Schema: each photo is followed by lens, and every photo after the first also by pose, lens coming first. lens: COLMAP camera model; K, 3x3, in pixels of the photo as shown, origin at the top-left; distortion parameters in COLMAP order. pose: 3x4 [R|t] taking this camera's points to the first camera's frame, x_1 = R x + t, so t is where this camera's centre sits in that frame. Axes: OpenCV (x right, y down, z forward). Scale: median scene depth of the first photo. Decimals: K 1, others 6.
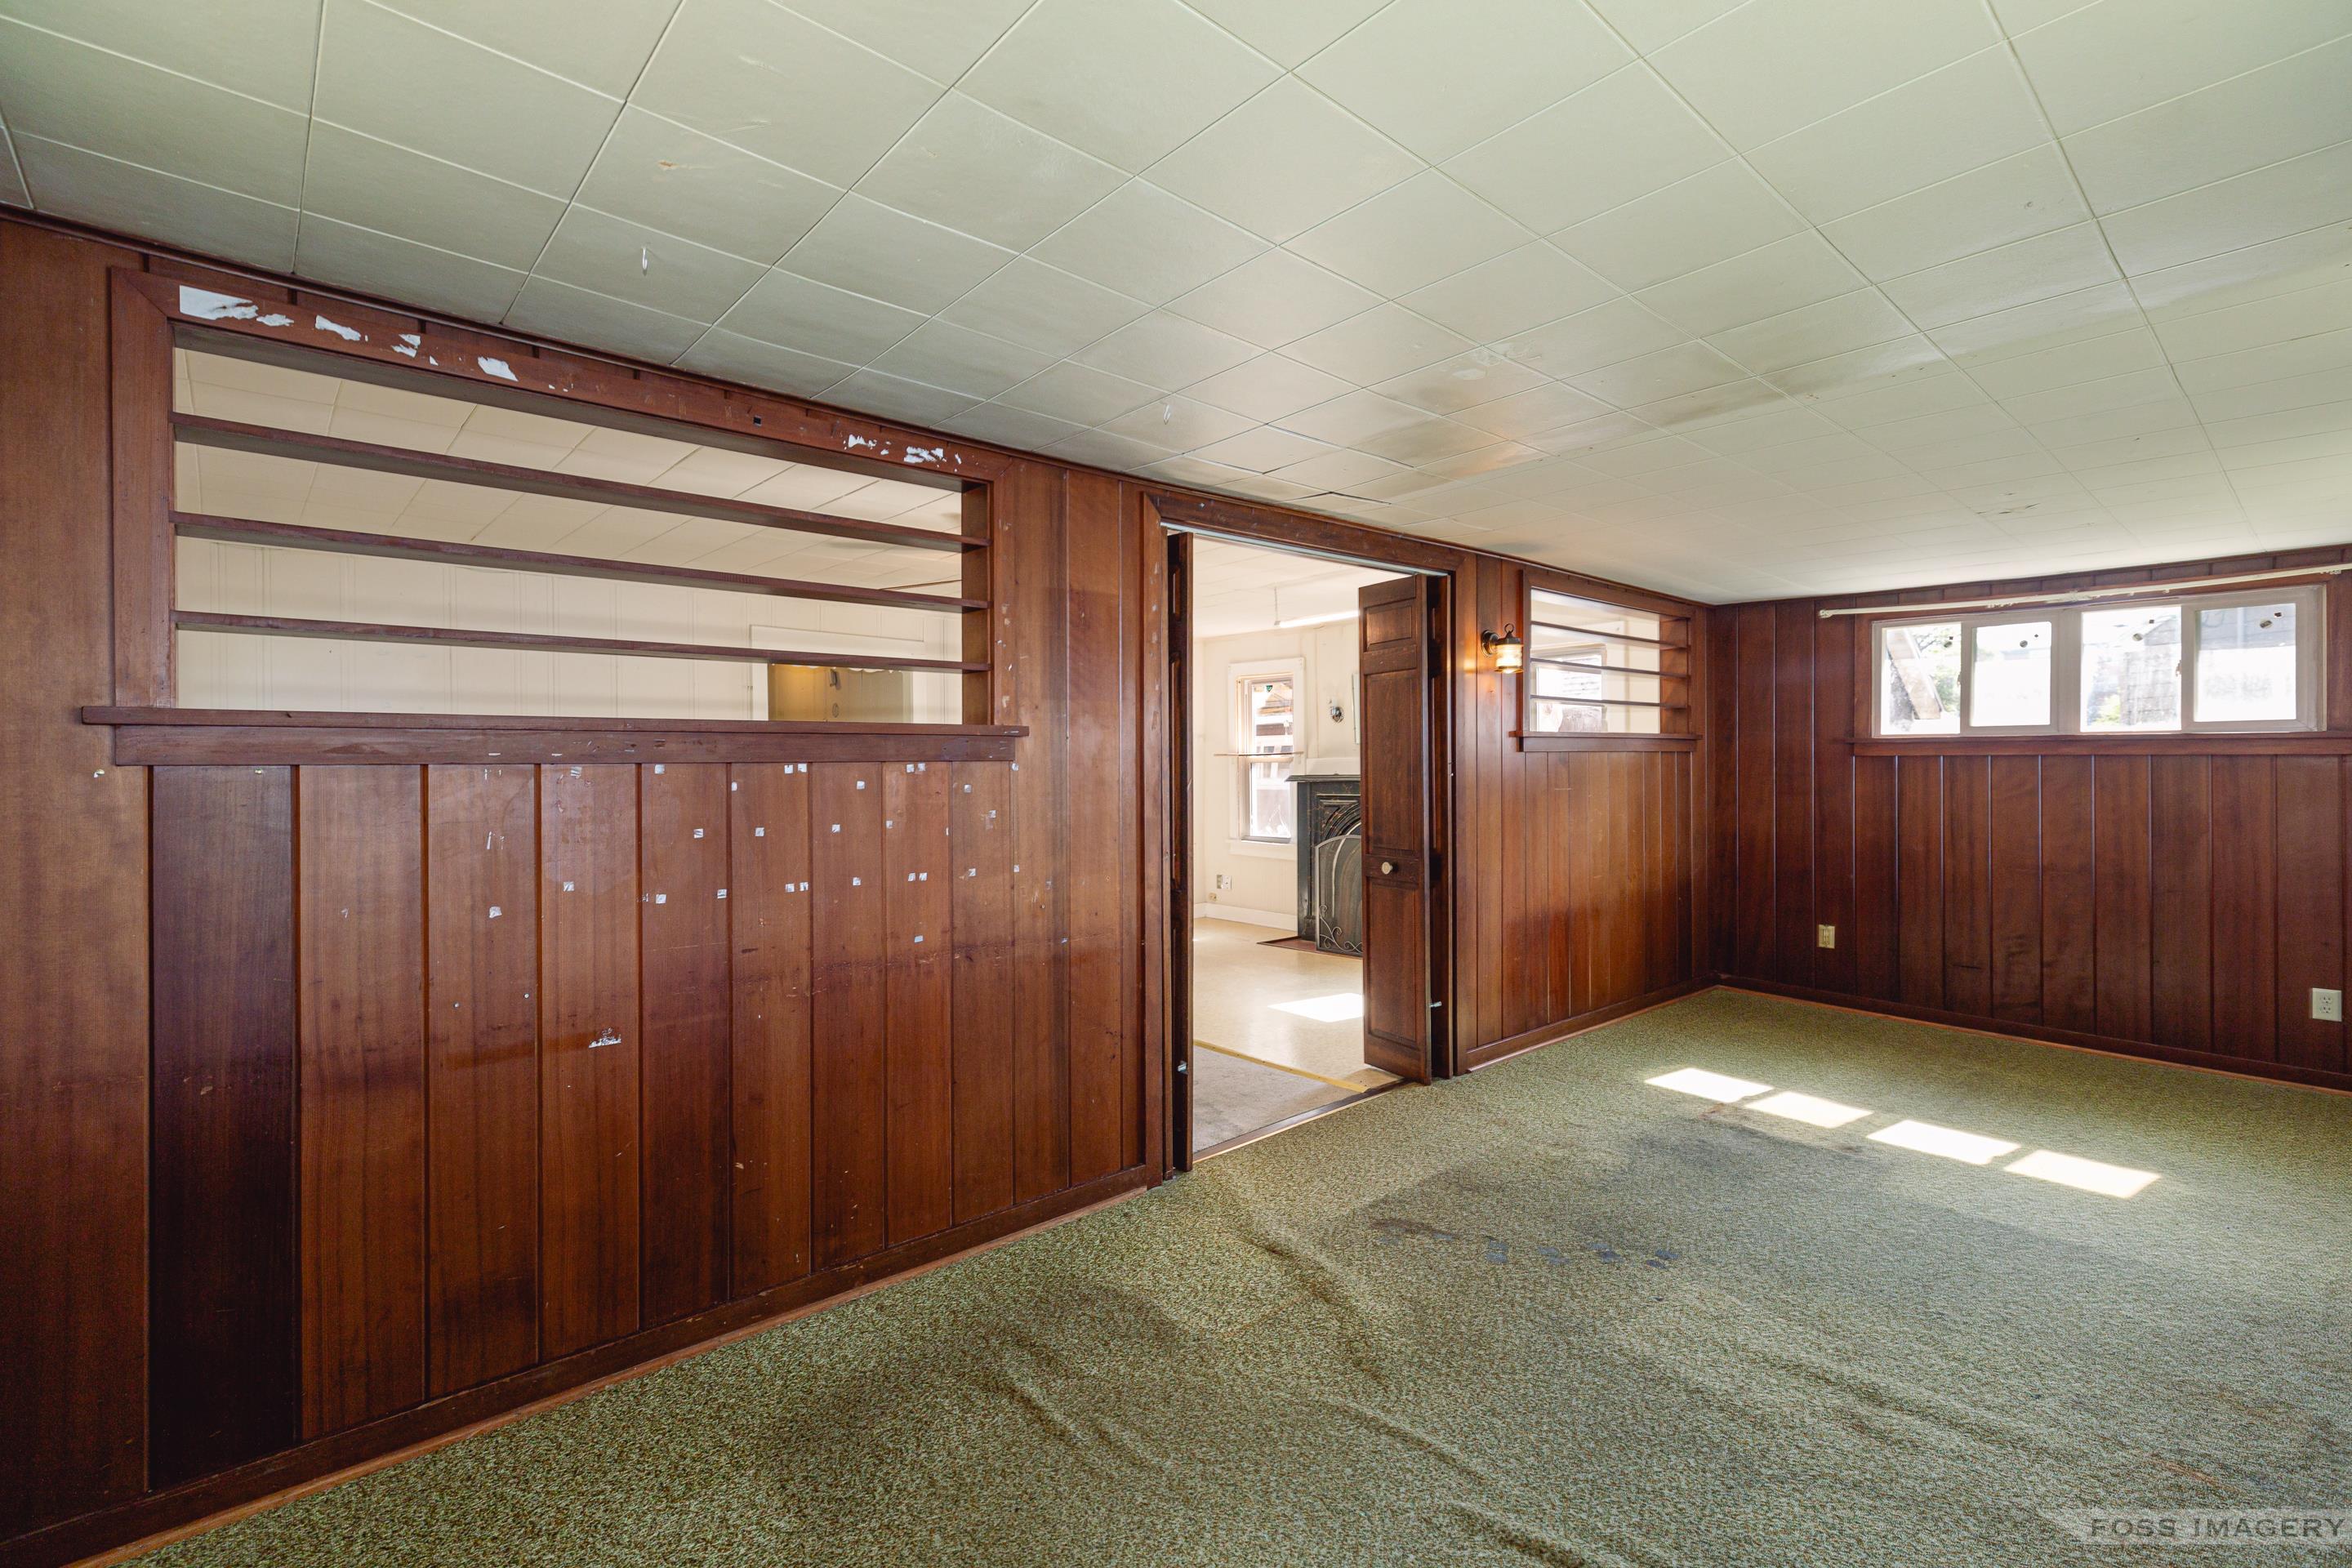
lens RADIAL K [[1072.6, 0, 1195.9], [0, 1072.6, 763.7], [0, 0, 1]] dist [0.005509, -0.001447]
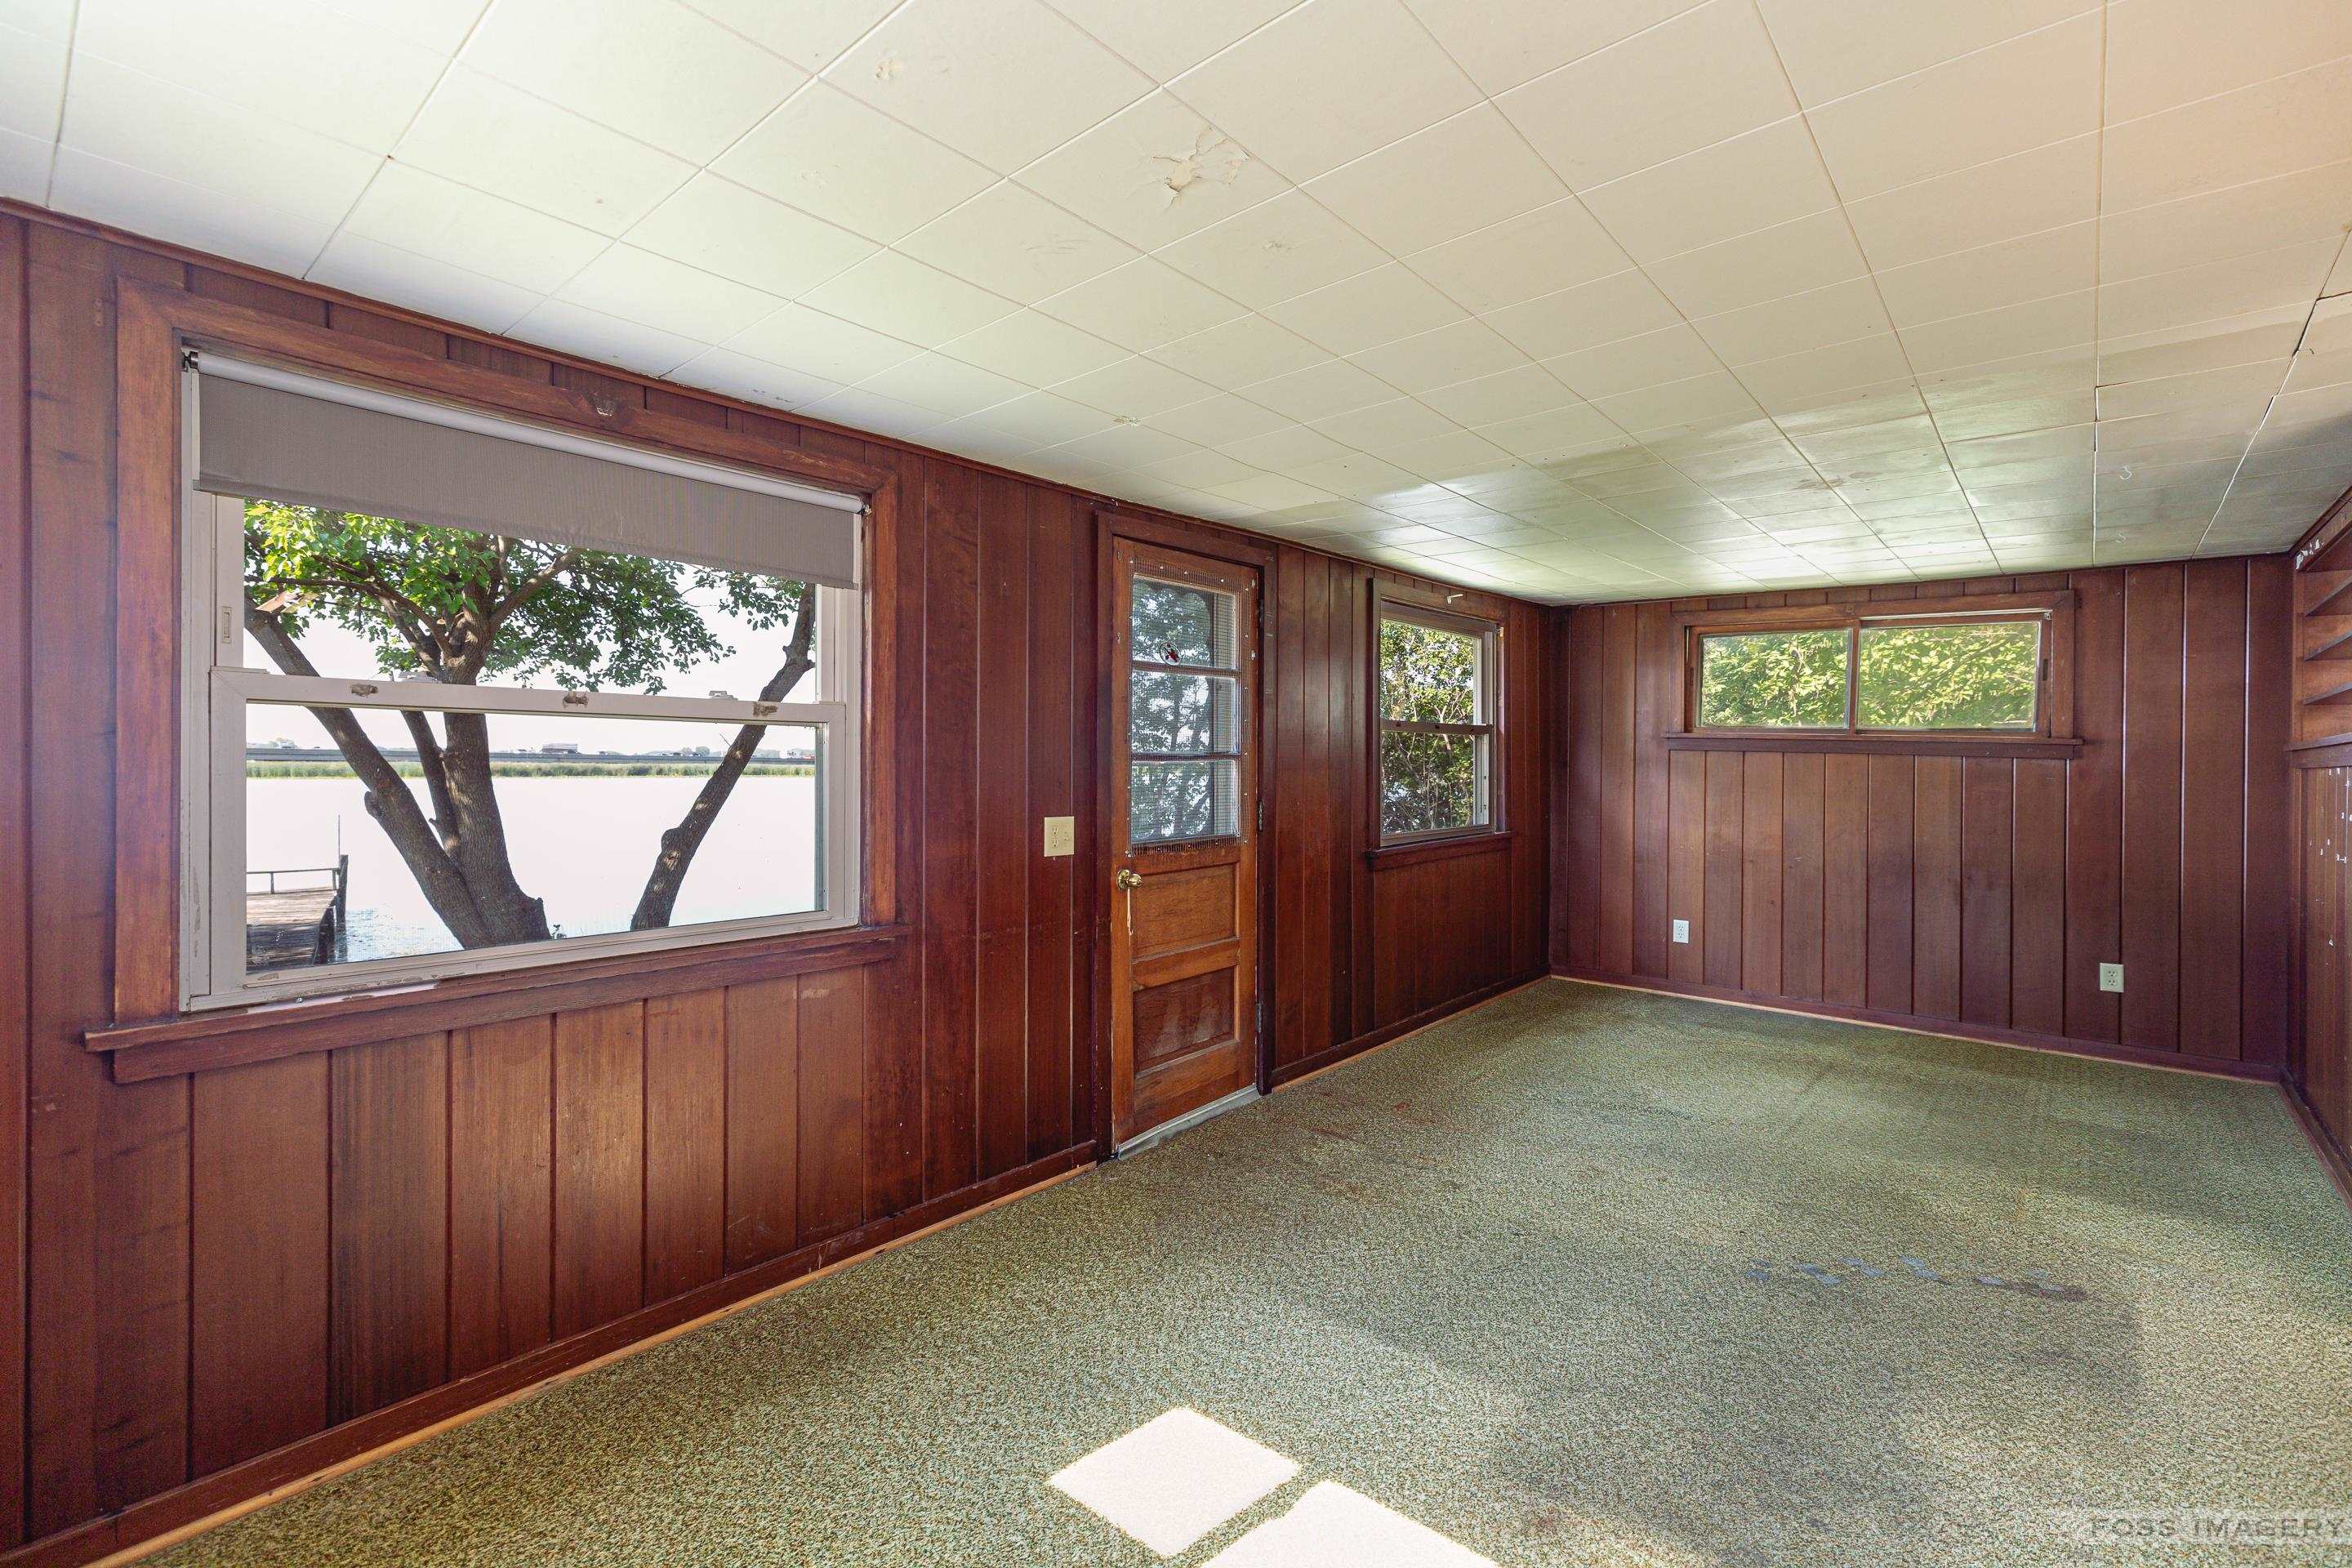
lens RADIAL K [[1072.6, 0, 1177.7], [0, 1072.6, 773.0], [0, 0, 1]] dist [0.005509, -0.001447]
pose [[-0.989697, 0.004558, -0.143106, 0.708226], [0.004274, 0.999988, 0.002290, 0.003054], [0.143115, 0.001655, -0.989705, 1.228589]]
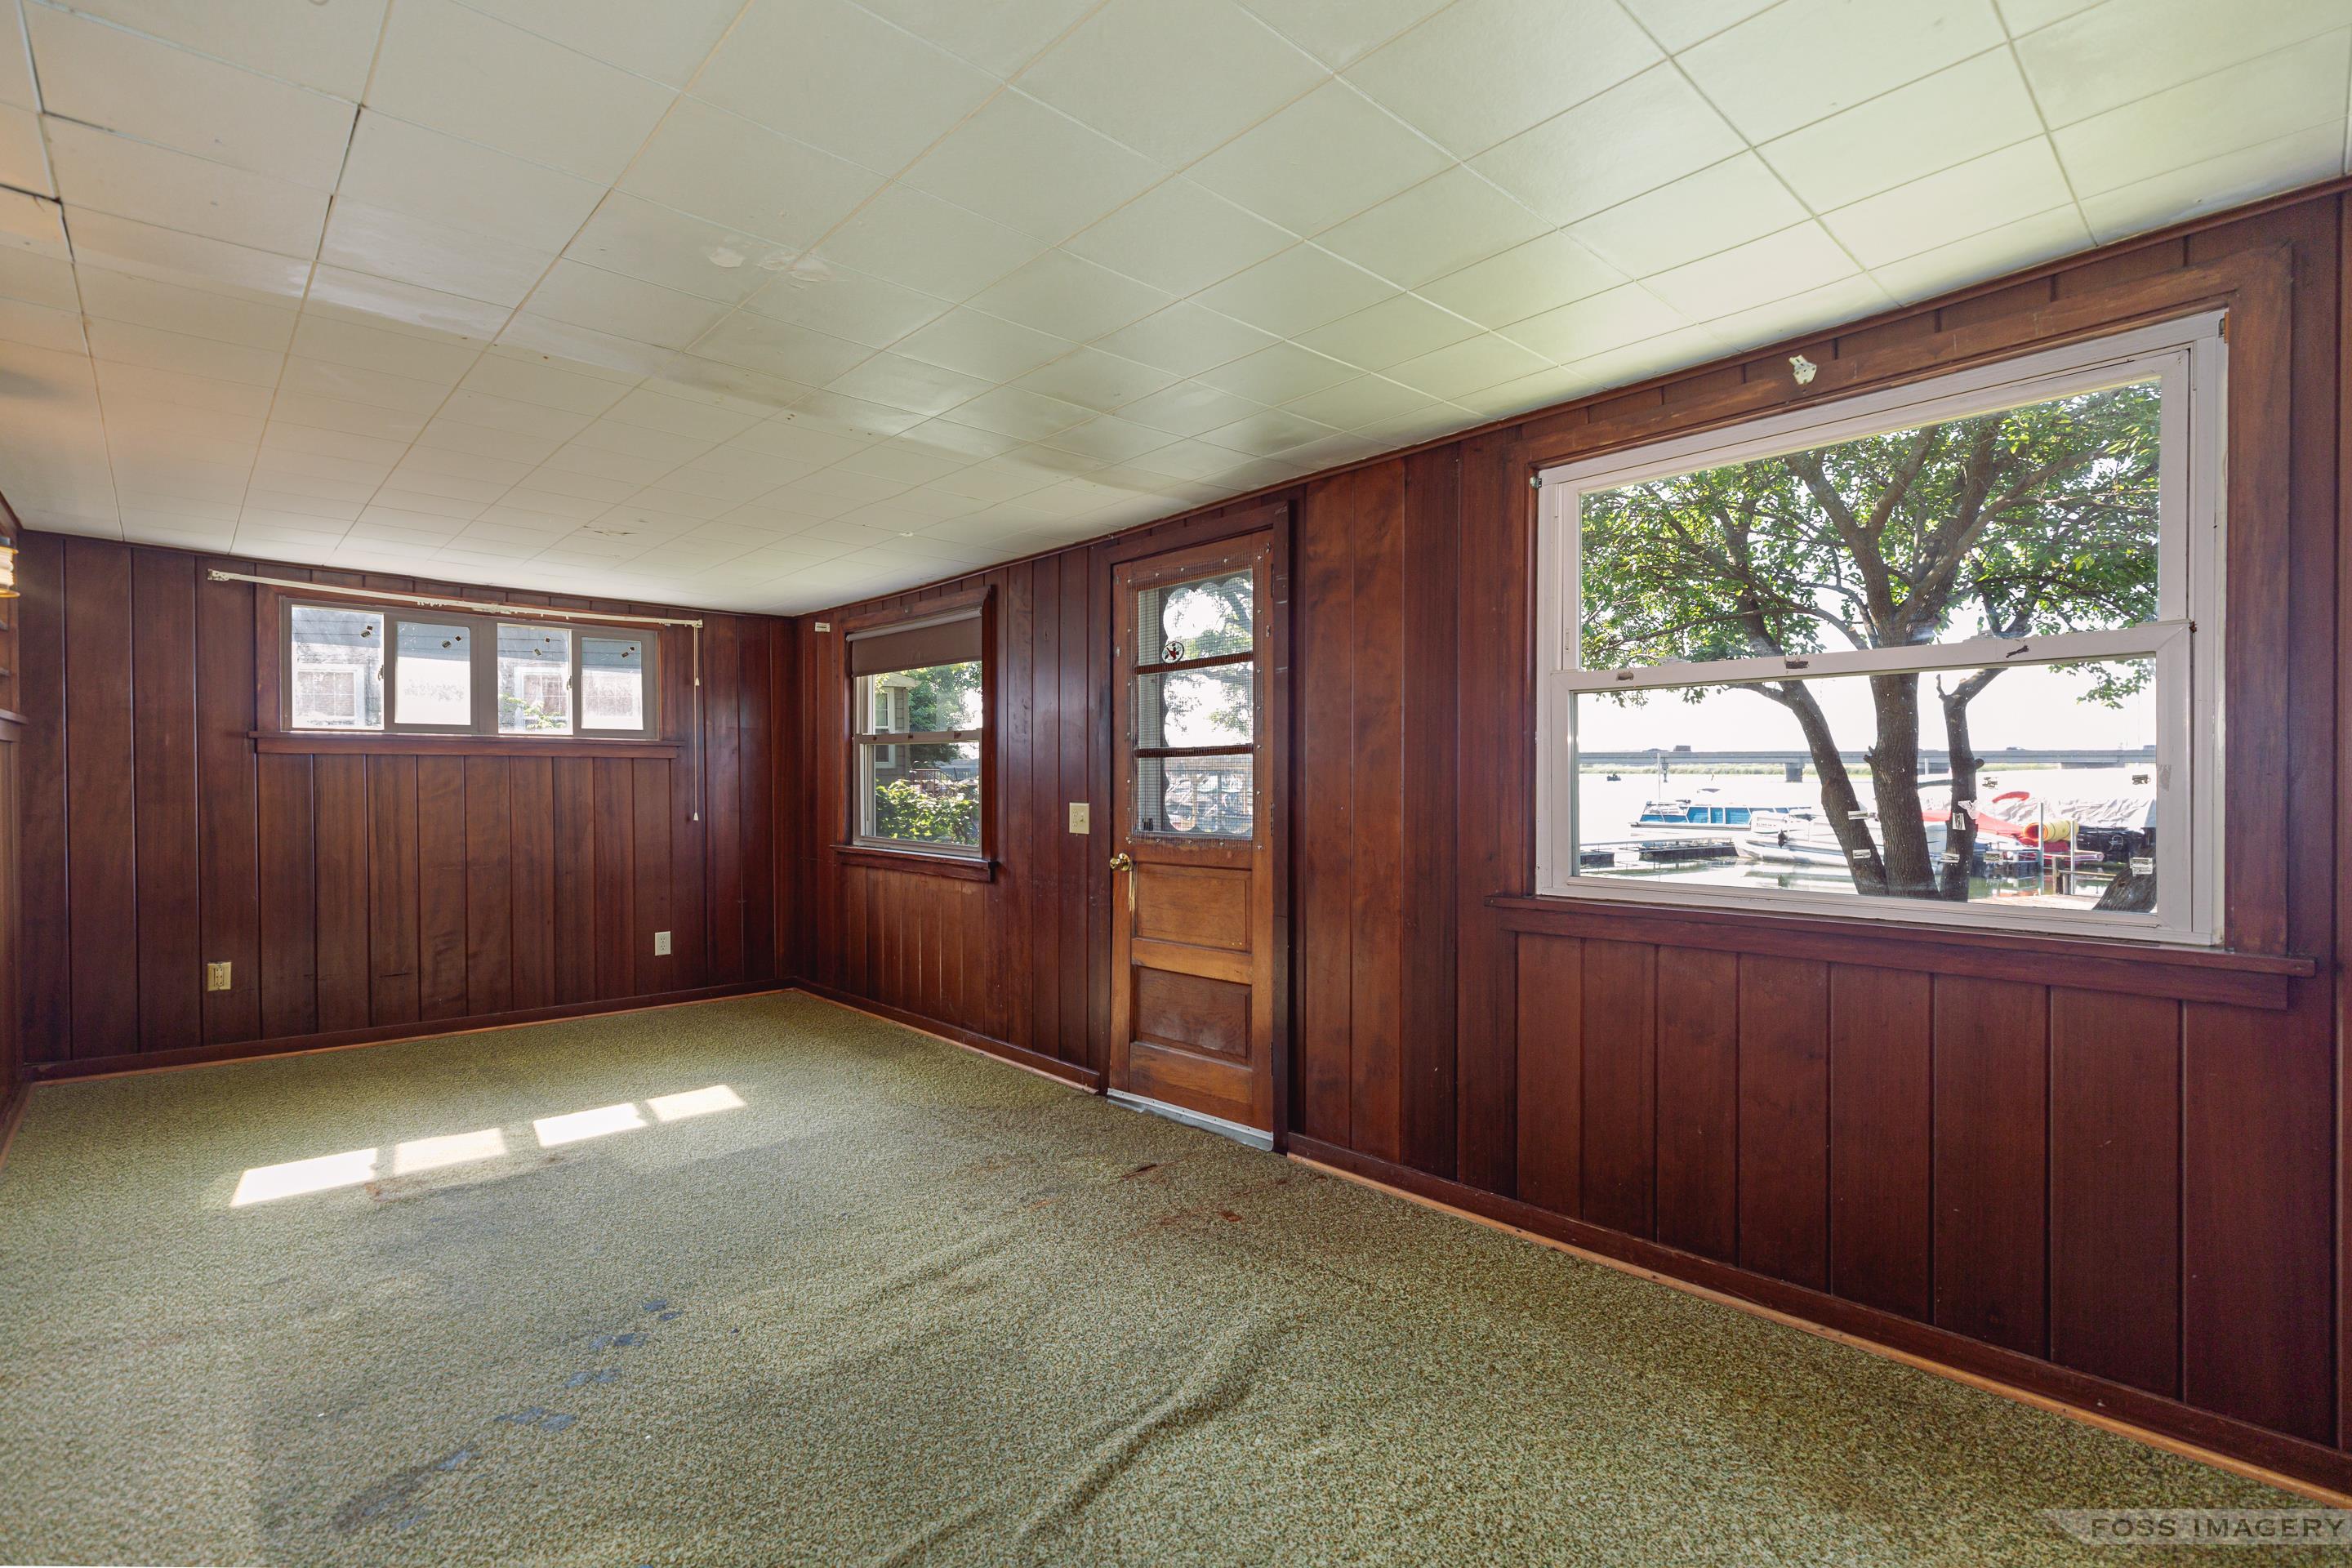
lens RADIAL K [[1072.6, 0, 1177.0], [0, 1072.6, 775.9], [0, 0, 1]] dist [0.005509, -0.001447]
pose [[-0.034923, -0.002498, 0.999387, -0.308504], [-0.002117, 0.999995, 0.002426, 0.008856], [-0.999388, -0.002031, -0.034928, 0.393862]]
